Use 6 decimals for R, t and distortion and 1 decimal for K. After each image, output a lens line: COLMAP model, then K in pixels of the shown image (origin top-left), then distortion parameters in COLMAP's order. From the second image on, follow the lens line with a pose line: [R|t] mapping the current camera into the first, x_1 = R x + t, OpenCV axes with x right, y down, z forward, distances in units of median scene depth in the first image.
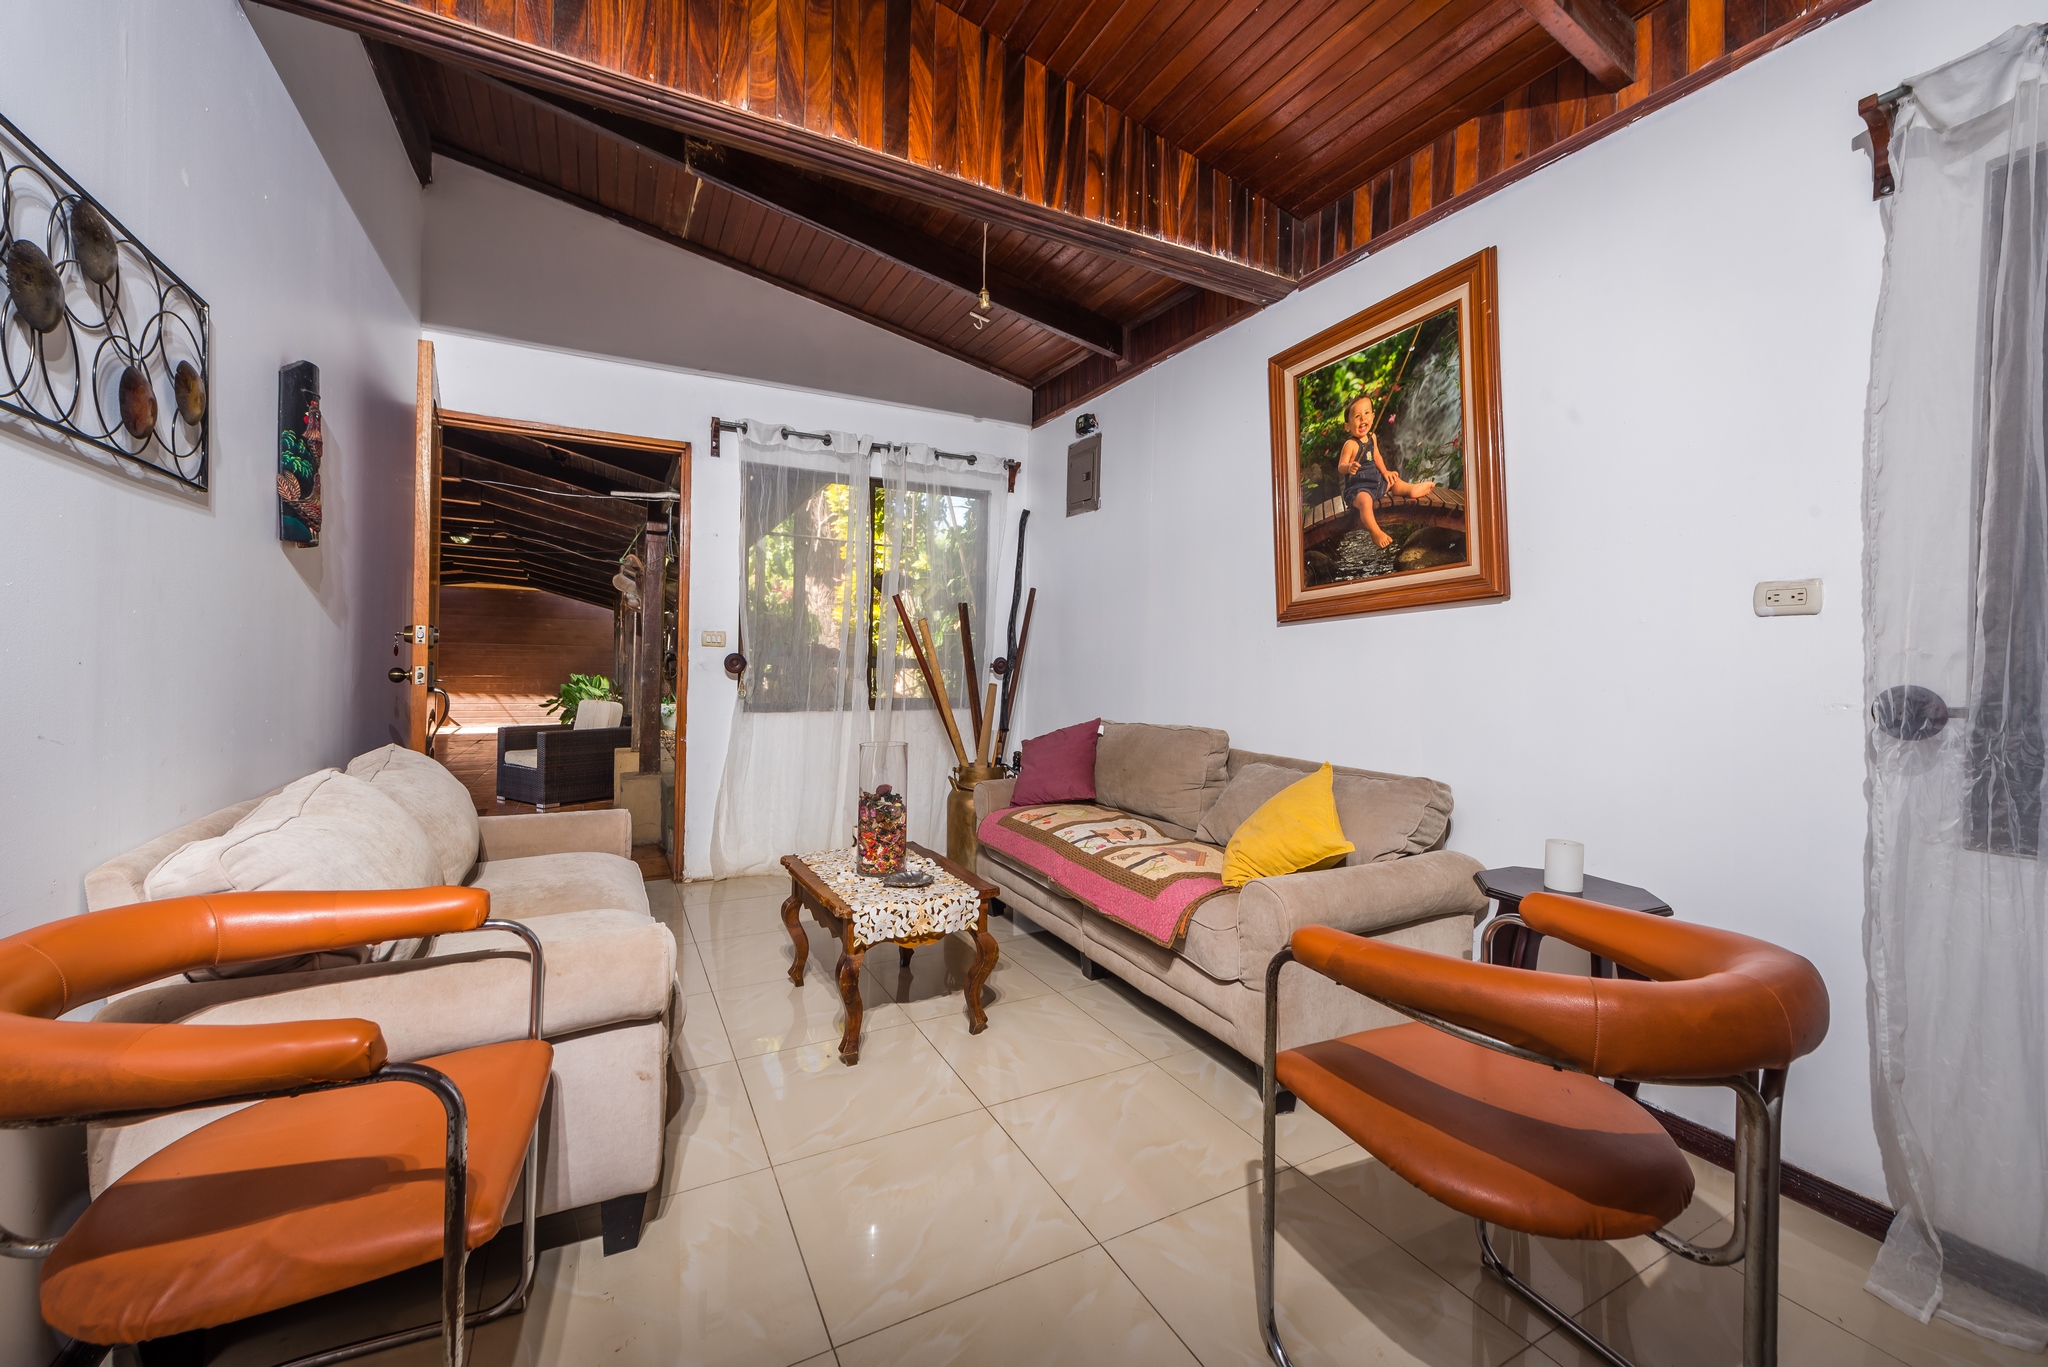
lens RADIAL K [[806.6, 0, 1009.6], [0, 806.6, 669.4], [0, 0, 1]] dist [0.002335, -0.000221]
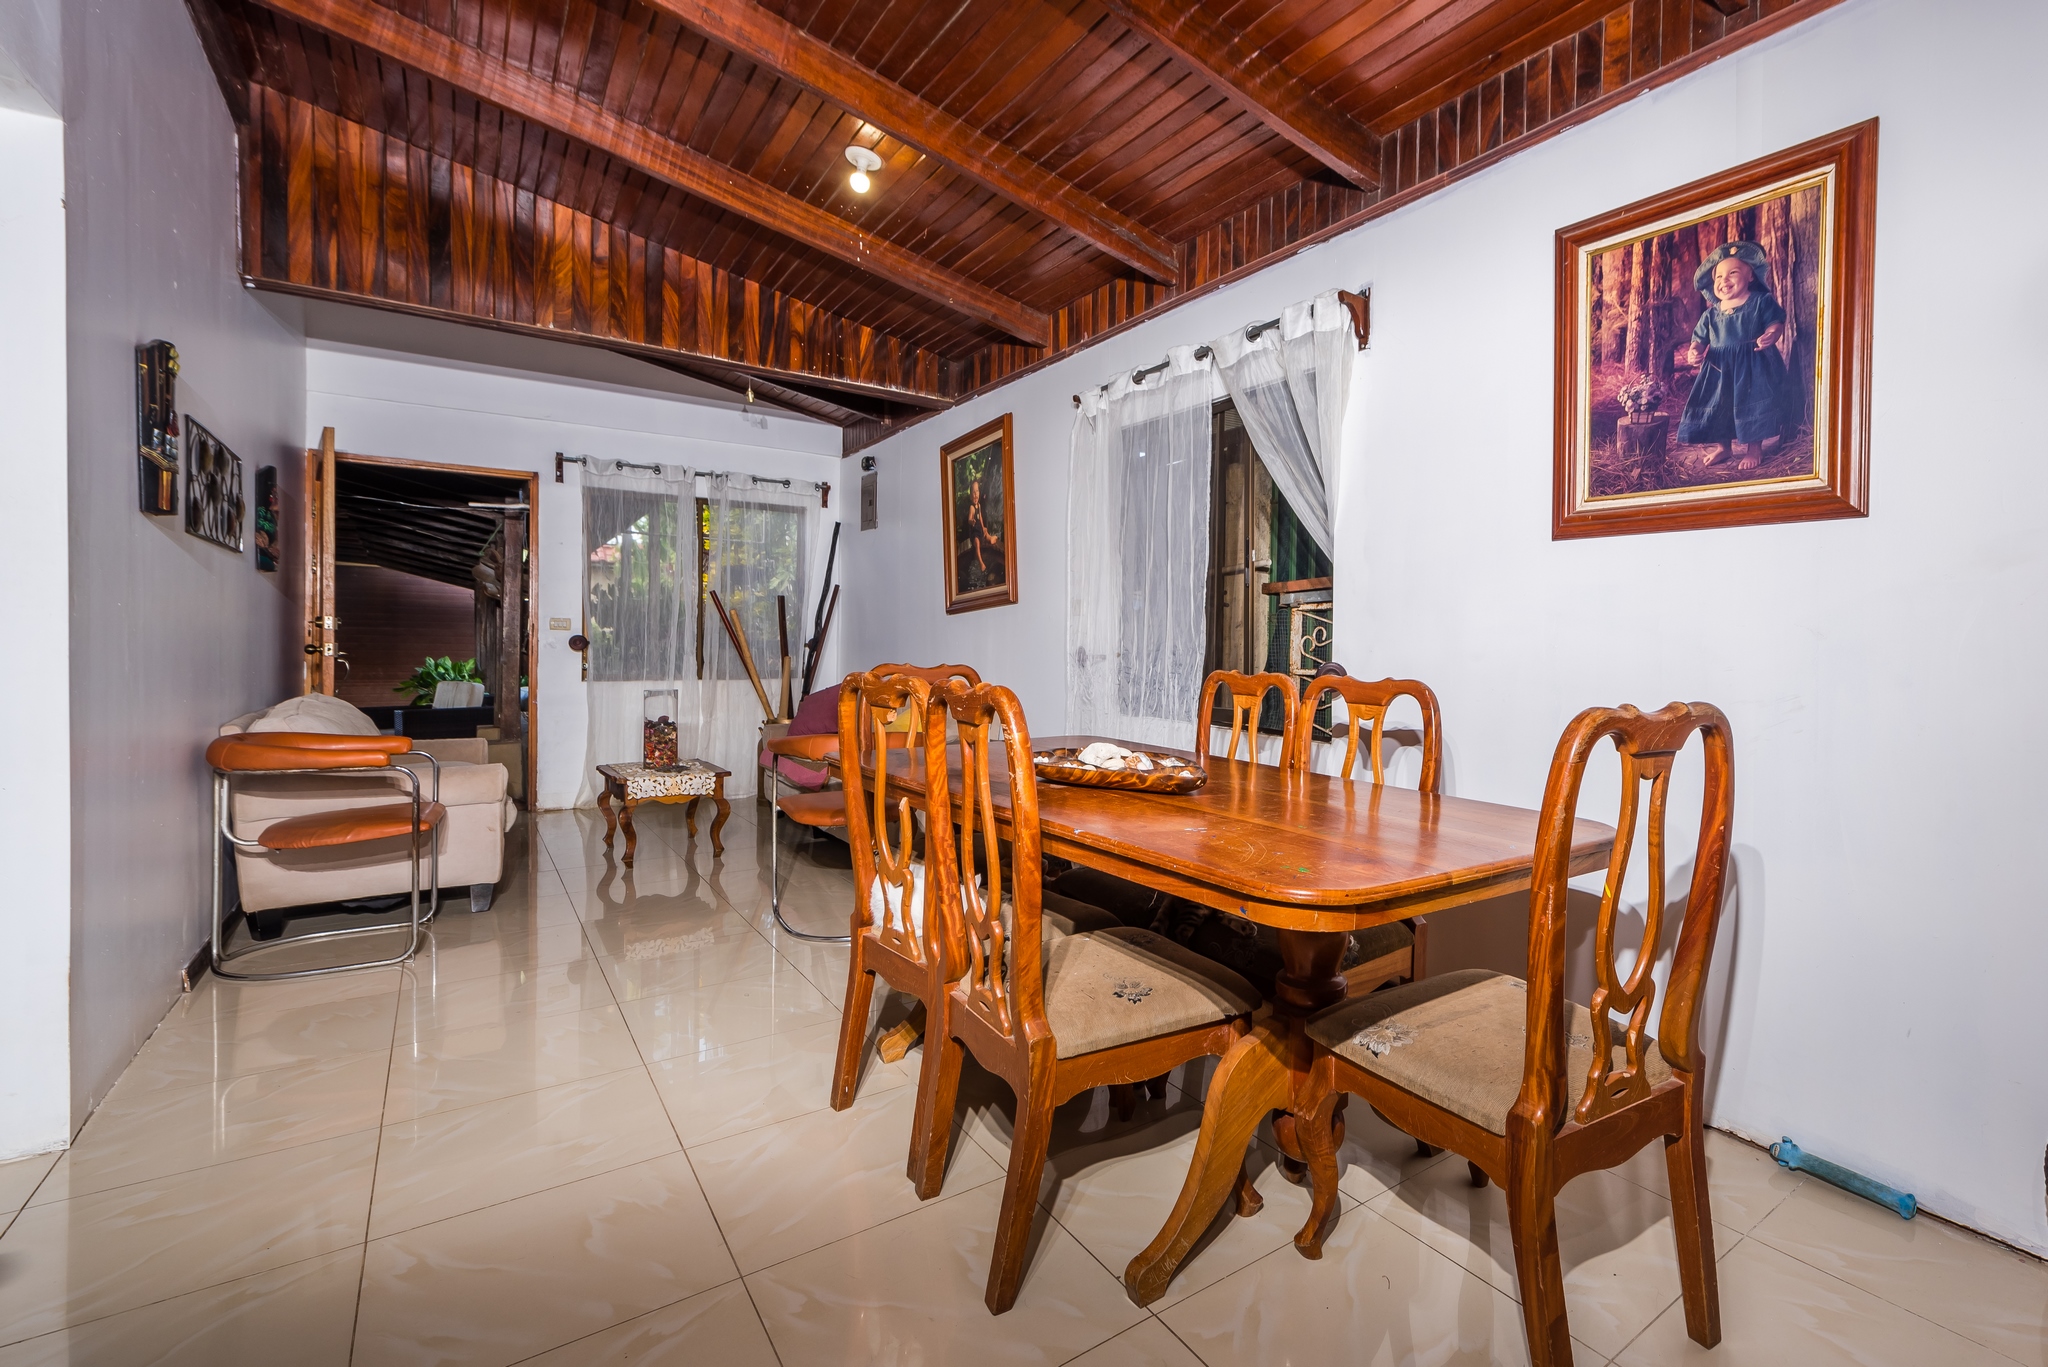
lens RADIAL K [[926.7, 0, 1188.9], [0, 926.7, 663.1], [0, 0, 1]] dist [0.000693, -0.000634]
pose [[0.979960, -0.007406, 0.199059, 0.432301], [0.005435, 0.999931, 0.010445, 0.021289], [-0.199122, -0.009154, 0.979932, -0.874336]]
